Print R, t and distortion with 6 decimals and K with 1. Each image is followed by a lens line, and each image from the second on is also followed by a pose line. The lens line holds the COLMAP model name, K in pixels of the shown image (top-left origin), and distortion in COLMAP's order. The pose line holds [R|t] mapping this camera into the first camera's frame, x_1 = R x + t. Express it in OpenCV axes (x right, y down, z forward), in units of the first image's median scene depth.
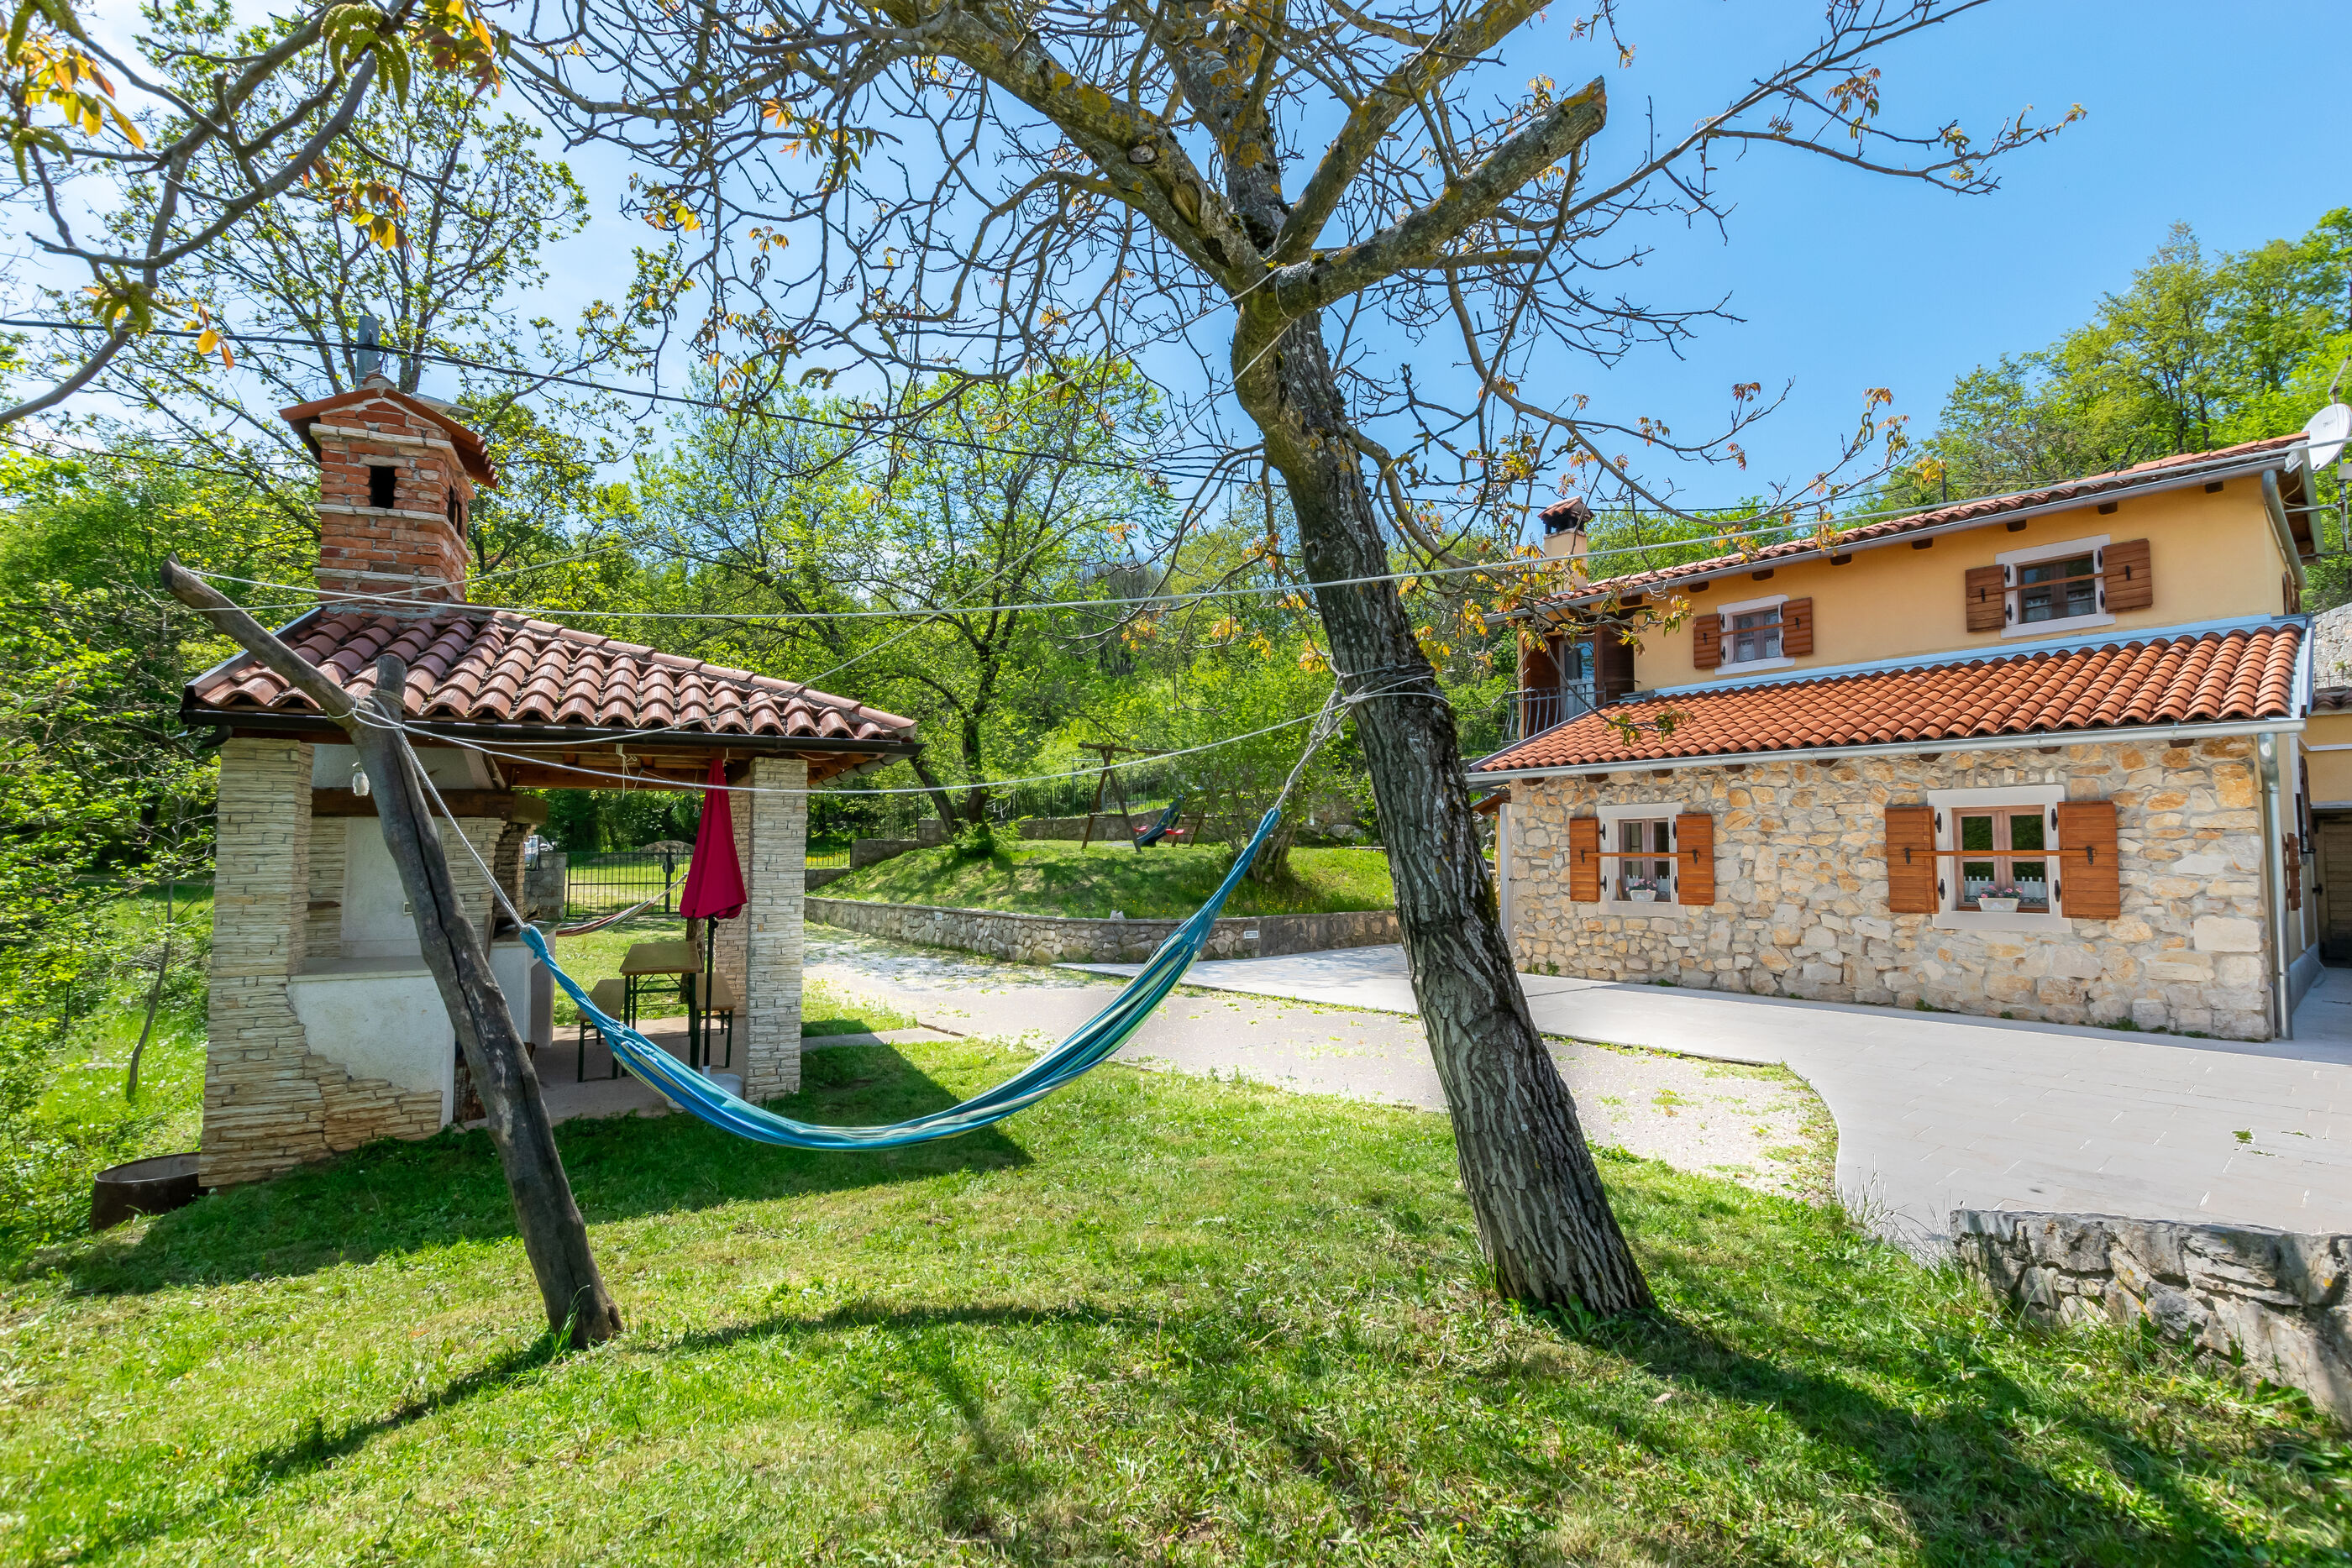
lens RADIAL K [[1047.9, 0, 1194.3], [0, 1047.9, 810.7], [0, 0, 1]] dist [-0.001823, -0.000391]
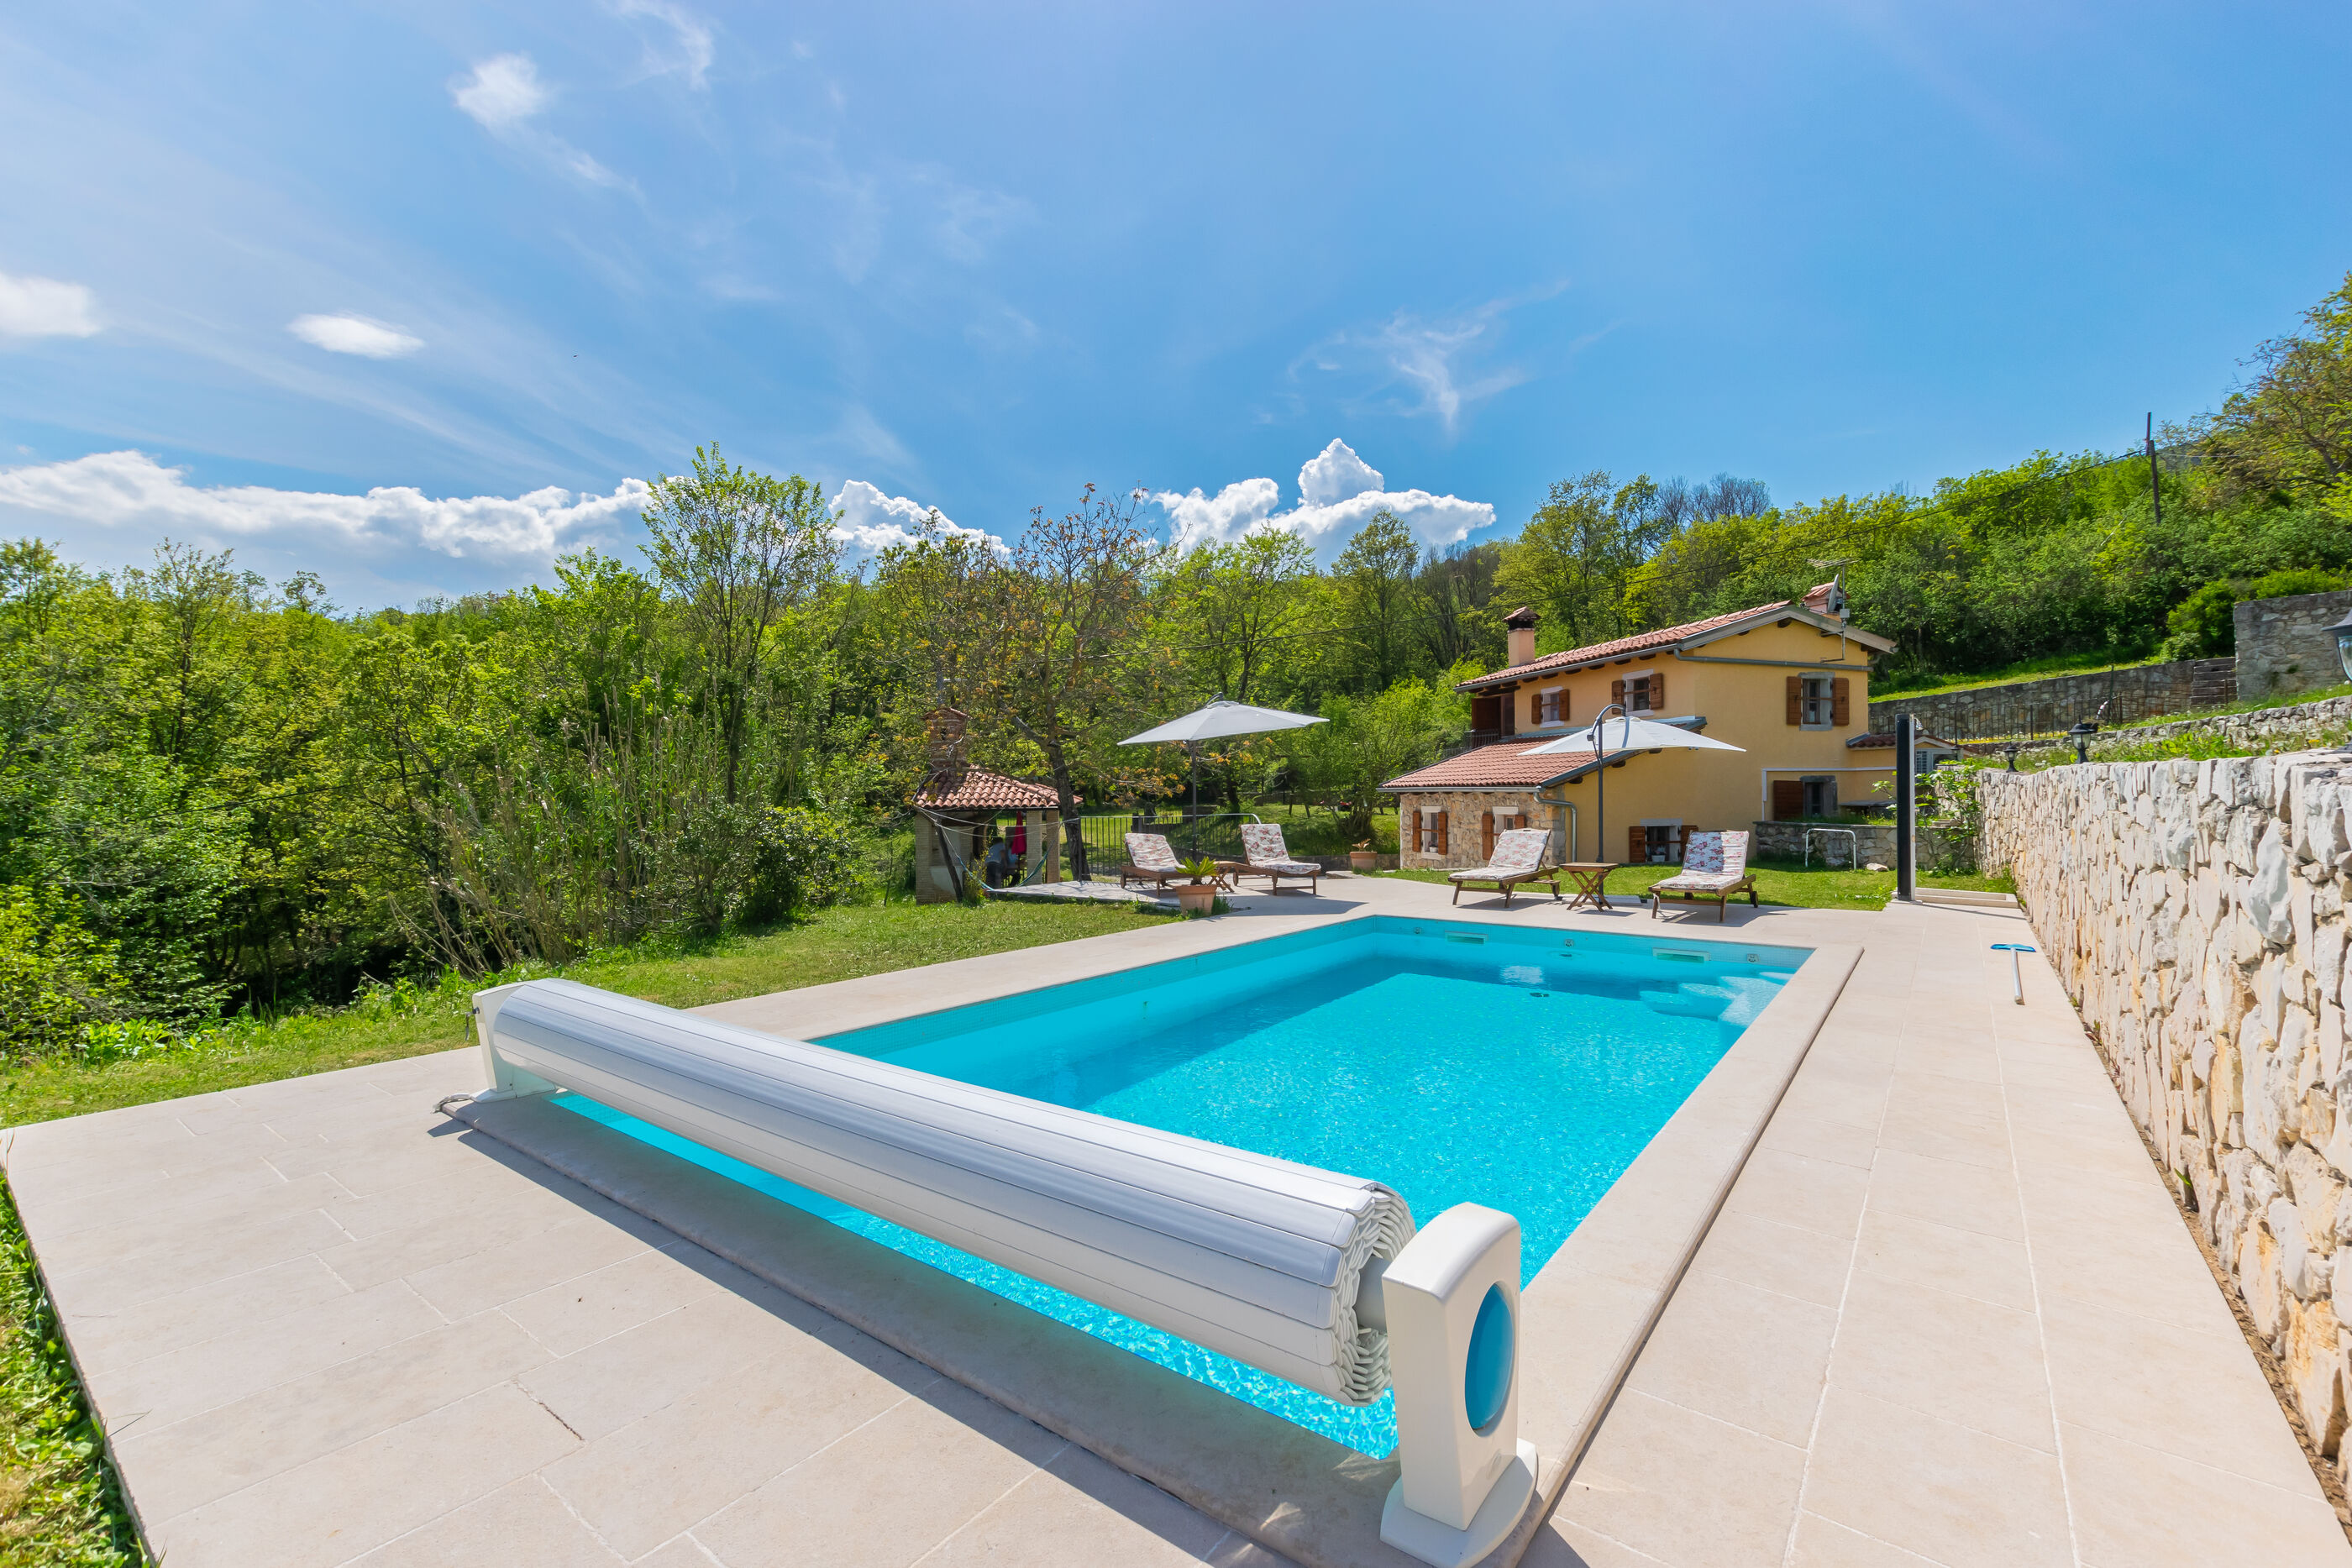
lens RADIAL K [[1014.4, 0, 1187.6], [0, 1014.4, 777.5], [0, 0, 1]] dist [0.001706, -0.000837]
pose [[0.896467, -0.015515, -0.442838, 0.925697], [0.029109, 0.999290, 0.023916, -0.131788], [0.442153, -0.034330, 0.896282, -1.077317]]
